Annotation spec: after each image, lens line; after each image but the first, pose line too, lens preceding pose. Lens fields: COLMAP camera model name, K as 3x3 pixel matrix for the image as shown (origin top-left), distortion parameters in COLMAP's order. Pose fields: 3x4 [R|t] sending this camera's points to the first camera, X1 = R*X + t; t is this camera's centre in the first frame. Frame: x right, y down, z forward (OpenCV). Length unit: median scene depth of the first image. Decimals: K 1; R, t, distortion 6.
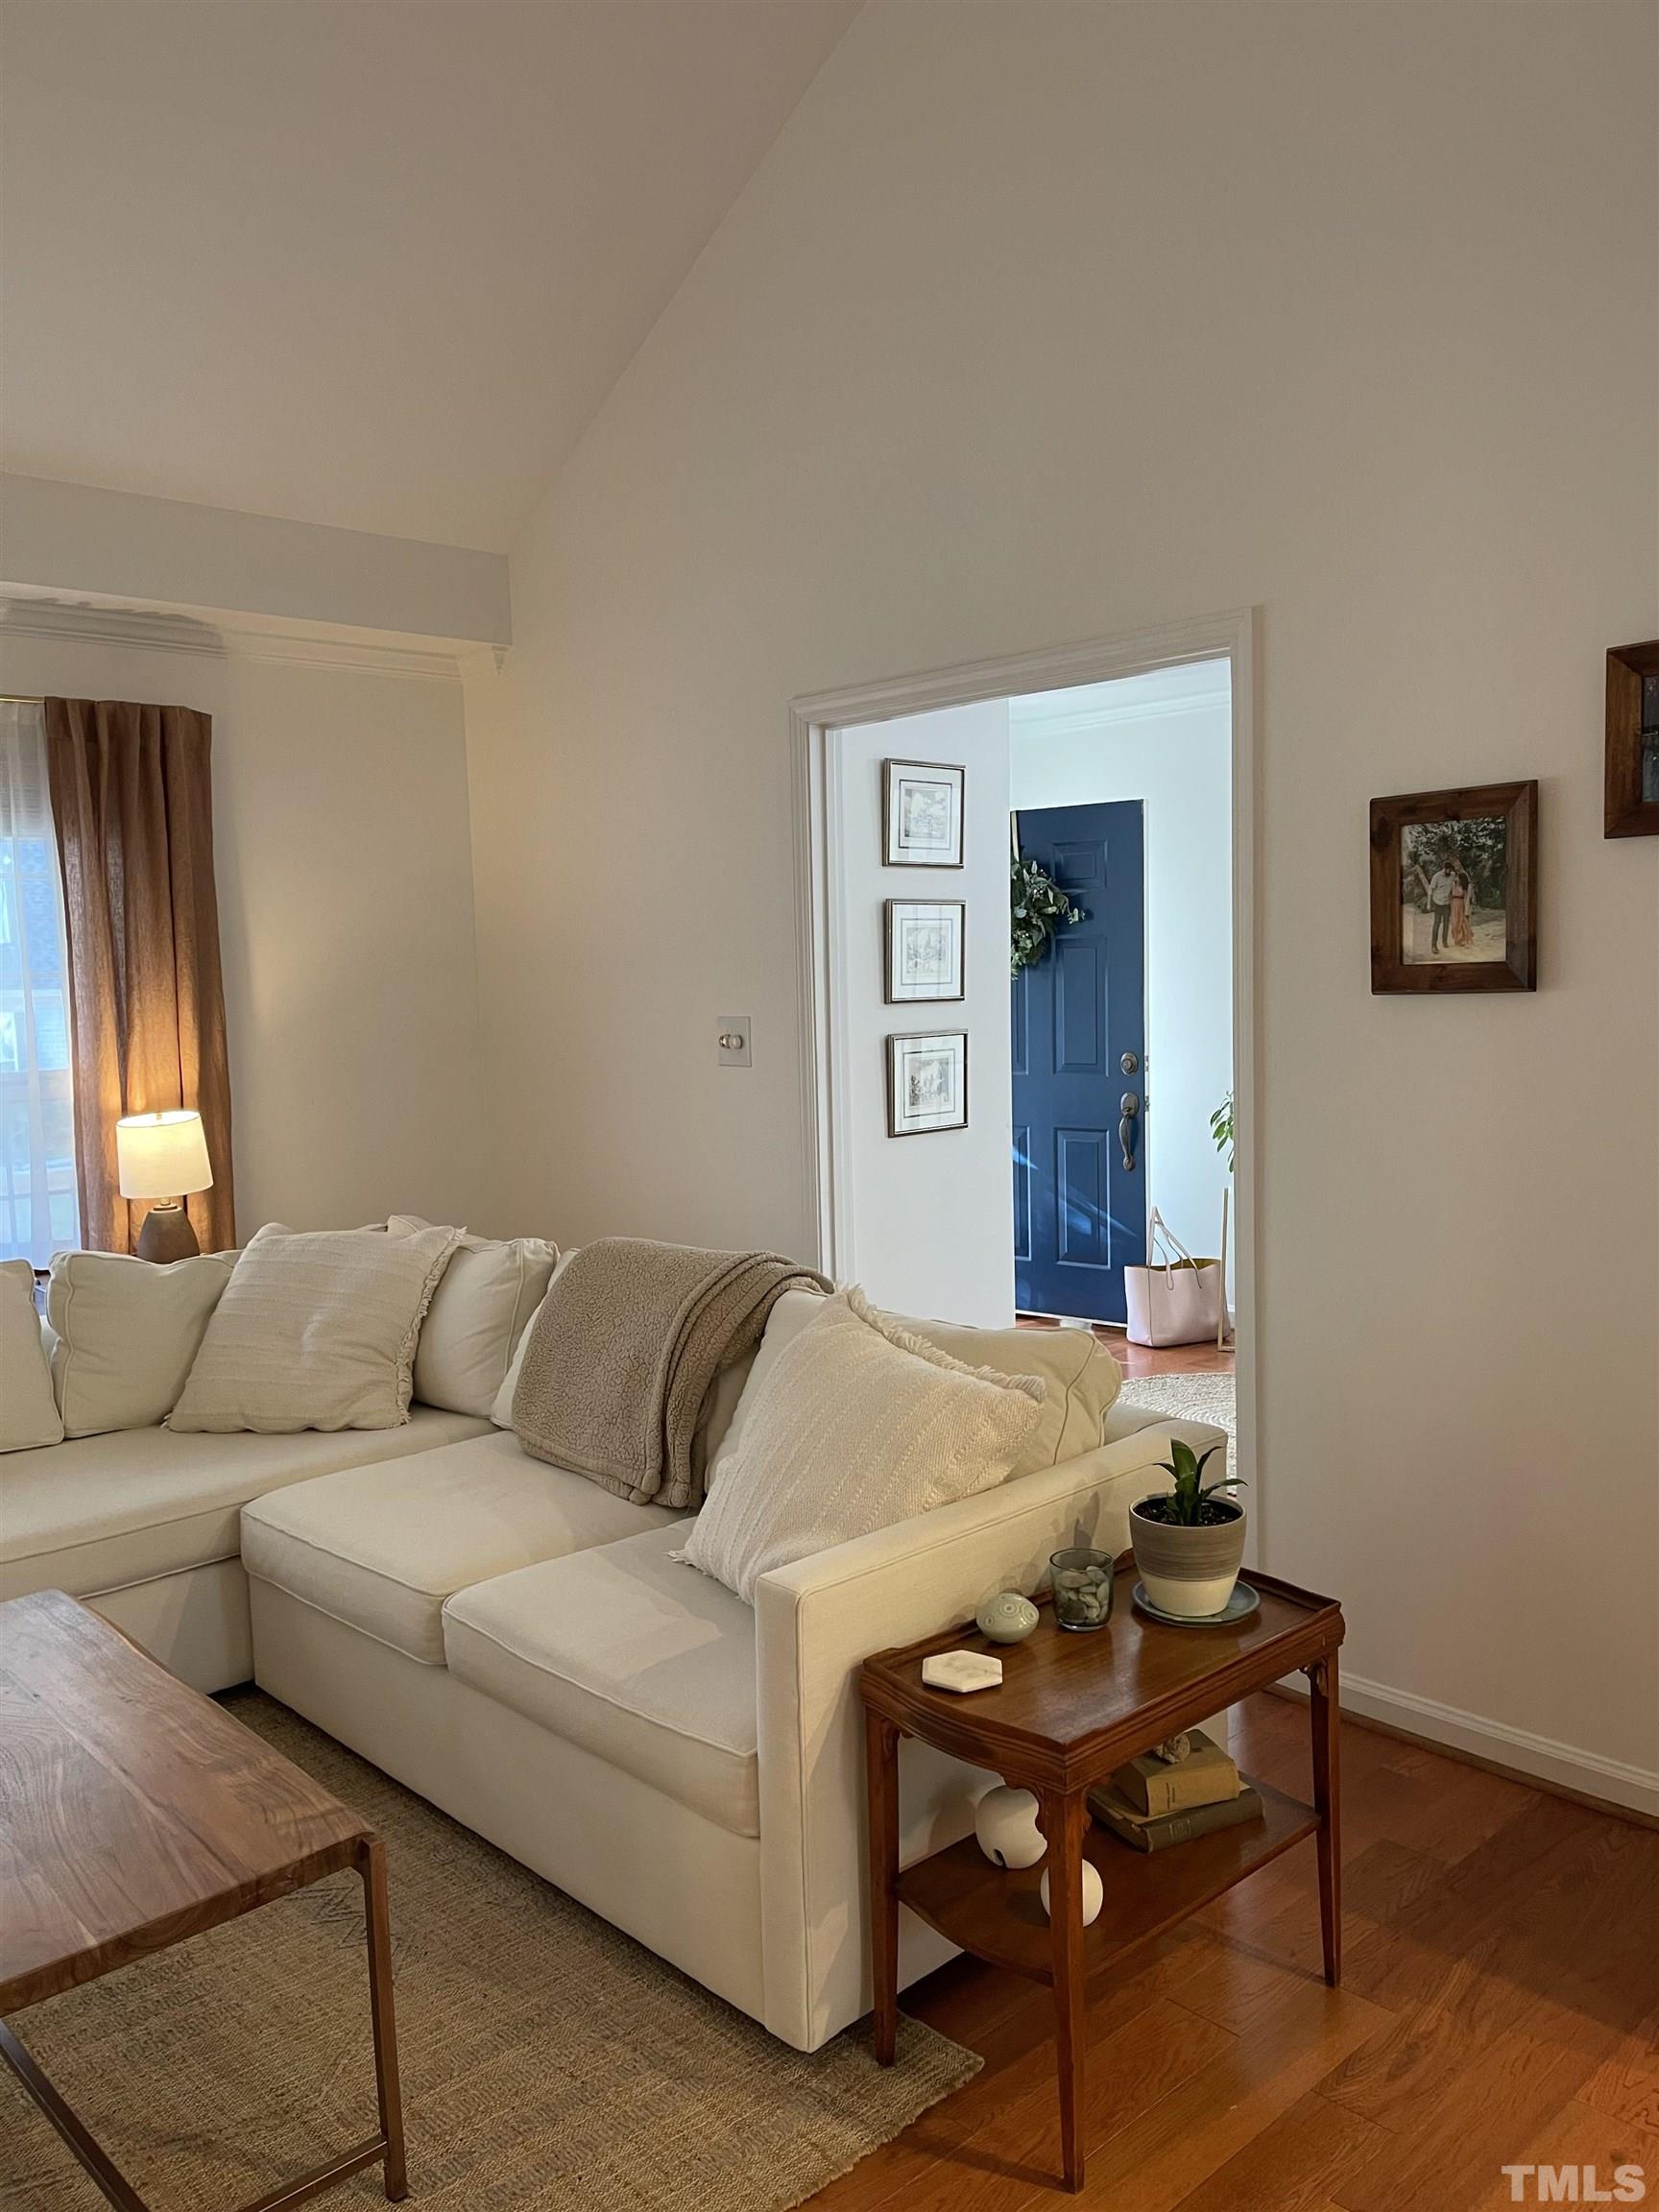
lens RADIAL K [[1698.8, 0, 829.5], [0, 1698.8, 1106.0], [0, 0, 1]] dist [0.030876, 0.000010]
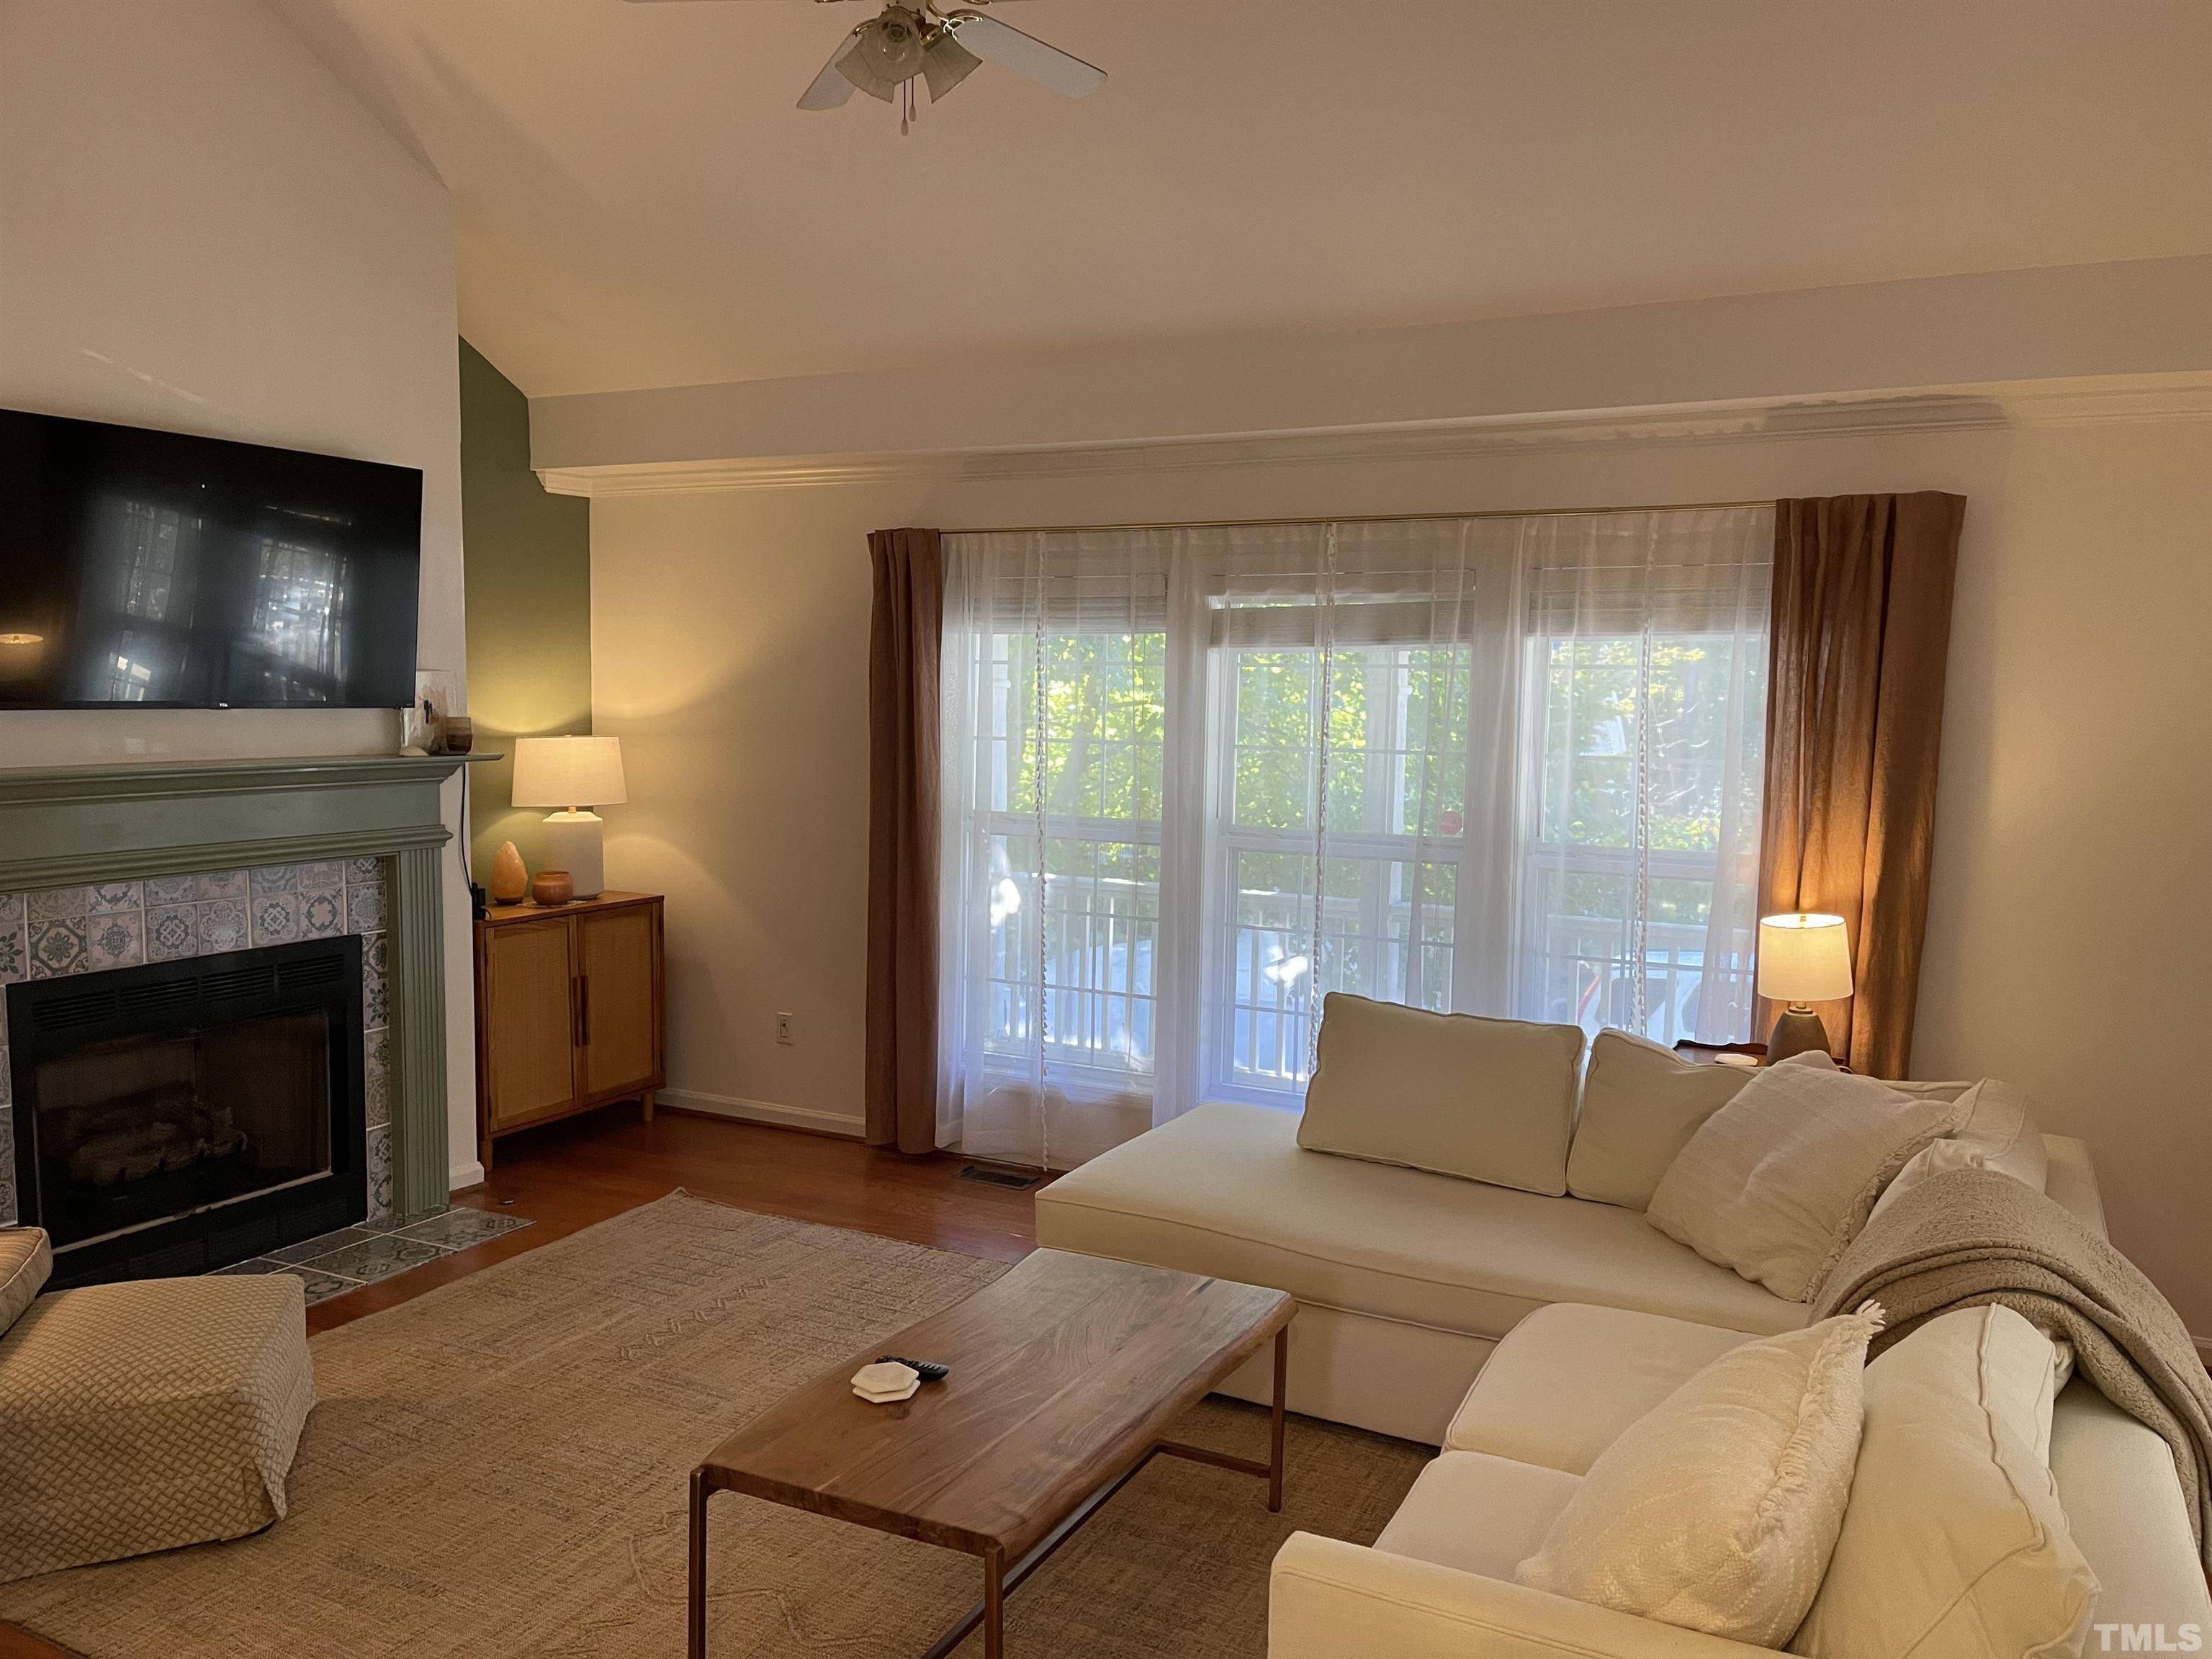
lens RADIAL K [[1698.8, 0, 1111.3], [0, 1698.8, 813.2], [0, 0, 1]] dist [0.030876, 0.000010]
pose [[0.343837, 0.104253, -0.933224, 0.381775], [-0.101820, 0.992098, 0.073315, -0.085266], [0.933493, 0.069812, 0.351735, 0.275529]]
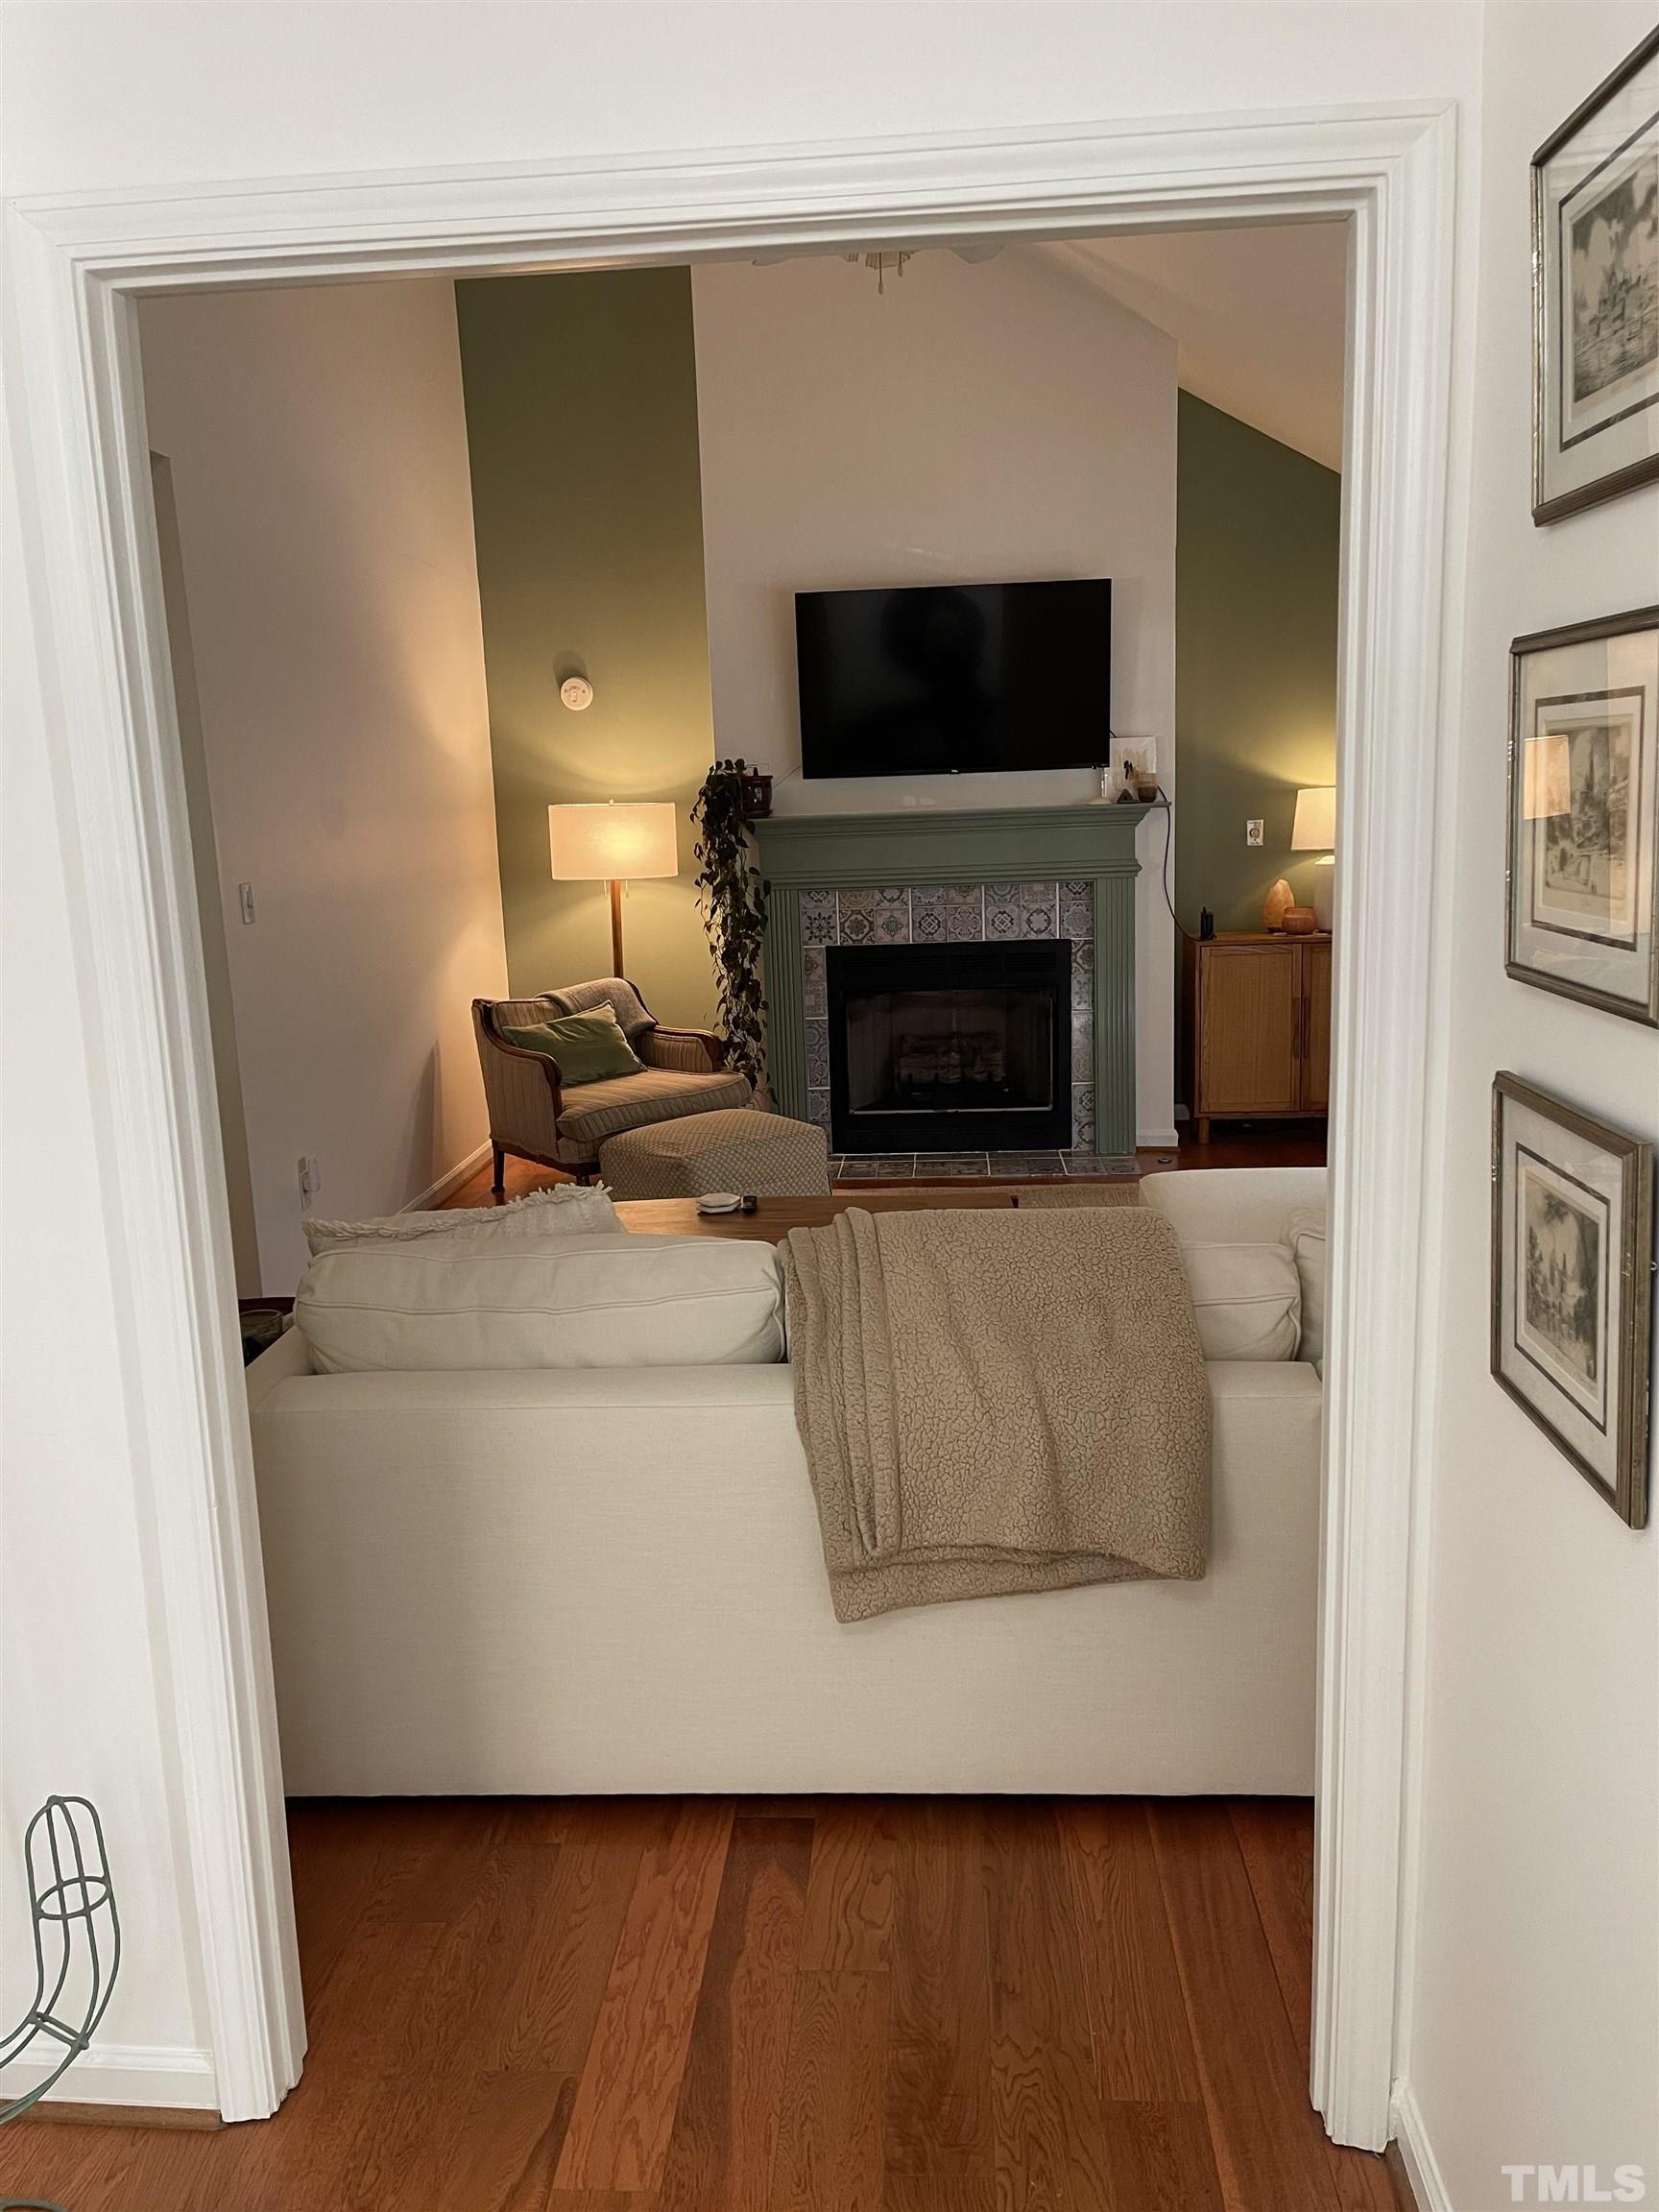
lens RADIAL K [[1698.8, 0, 829.5], [0, 1698.8, 1106.0], [0, 0, 1]] dist [0.030876, 0.000010]
pose [[-0.723876, 0.176587, -0.666949, 0.373873], [-0.001573, 0.966265, 0.257544, -0.103788], [0.689928, 0.187479, -0.699179, 0.737372]]
